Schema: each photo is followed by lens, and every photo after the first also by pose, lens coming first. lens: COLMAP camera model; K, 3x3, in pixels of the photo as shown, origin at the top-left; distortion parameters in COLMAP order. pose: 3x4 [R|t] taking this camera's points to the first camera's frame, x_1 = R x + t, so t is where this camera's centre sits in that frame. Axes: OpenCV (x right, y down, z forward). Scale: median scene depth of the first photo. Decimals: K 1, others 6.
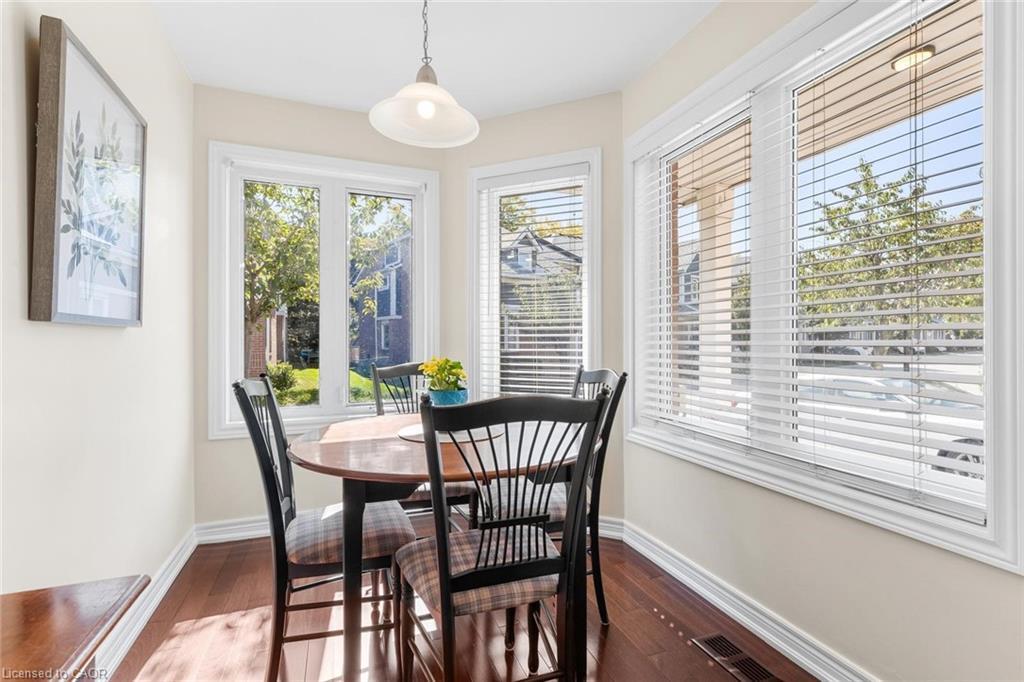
lens RADIAL K [[467.6, 0, 512.0], [0, 467.6, 341.0], [0, 0, 1]] dist [0.004463, 0.000083]
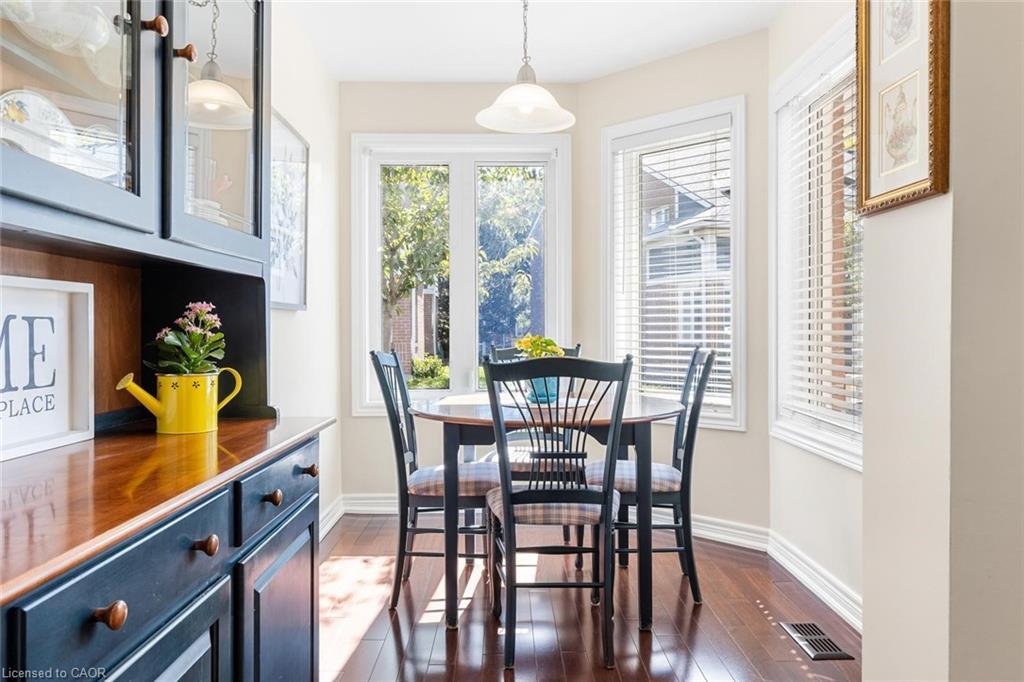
lens RADIAL K [[787.0, 0, 512.0], [0, 787.0, 341.0], [0, 0, 1]] dist [-0.001148, -0.000484]
pose [[0.933749, 0.002408, -0.357922, 0.329197], [0.002311, 0.999916, 0.012756, 0.018695], [0.357922, -0.012738, 0.933664, -0.534713]]
